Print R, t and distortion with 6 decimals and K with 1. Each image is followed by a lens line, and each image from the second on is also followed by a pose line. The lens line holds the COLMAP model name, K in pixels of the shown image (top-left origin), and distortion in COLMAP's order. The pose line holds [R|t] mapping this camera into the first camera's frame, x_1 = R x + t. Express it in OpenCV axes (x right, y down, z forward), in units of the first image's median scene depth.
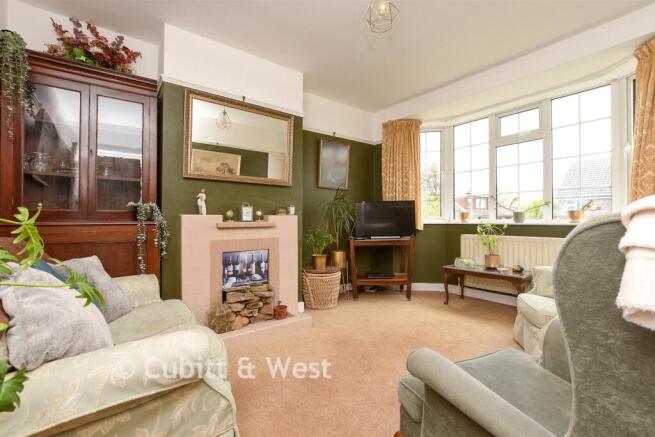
lens RADIAL K [[284.4, 0, 327.5], [0, 284.4, 218.5], [0, 0, 1]] dist [-0.015086, 0.000946]
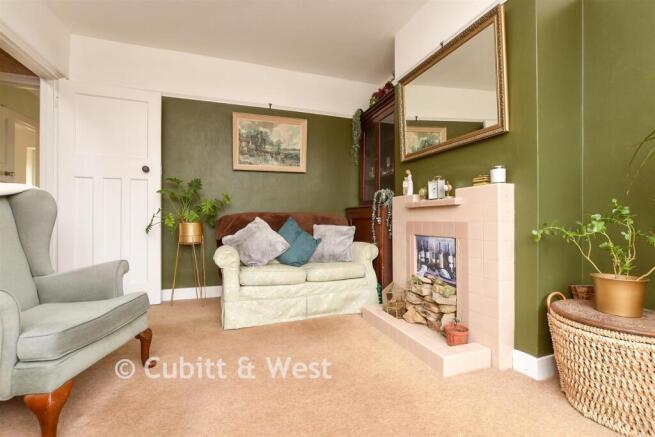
lens RADIAL K [[290.1, 0, 327.5], [0, 290.1, 218.5], [0, 0, 1]] dist [-0.000109, 0.000008]
pose [[-0.326113, -0.003320, -0.945325, 0.615649], [0.009078, 0.999937, -0.006643, 0.070097], [0.945287, -0.010748, -0.326062, 1.041763]]
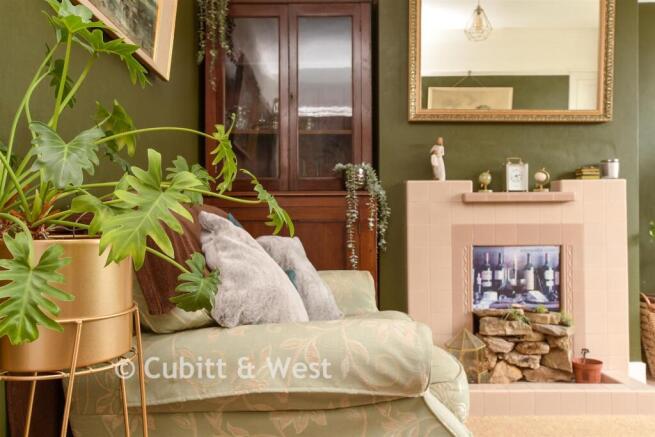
lens RADIAL K [[526.5, 0, 327.5], [0, 526.5, 218.5], [0, 0, 1]] dist [0.003303, 0.009135]
pose [[0.799908, -0.006224, -0.600091, 0.030494], [0.009843, 0.999948, 0.002750, 0.058910], [0.600043, -0.008107, 0.799927, -0.018647]]
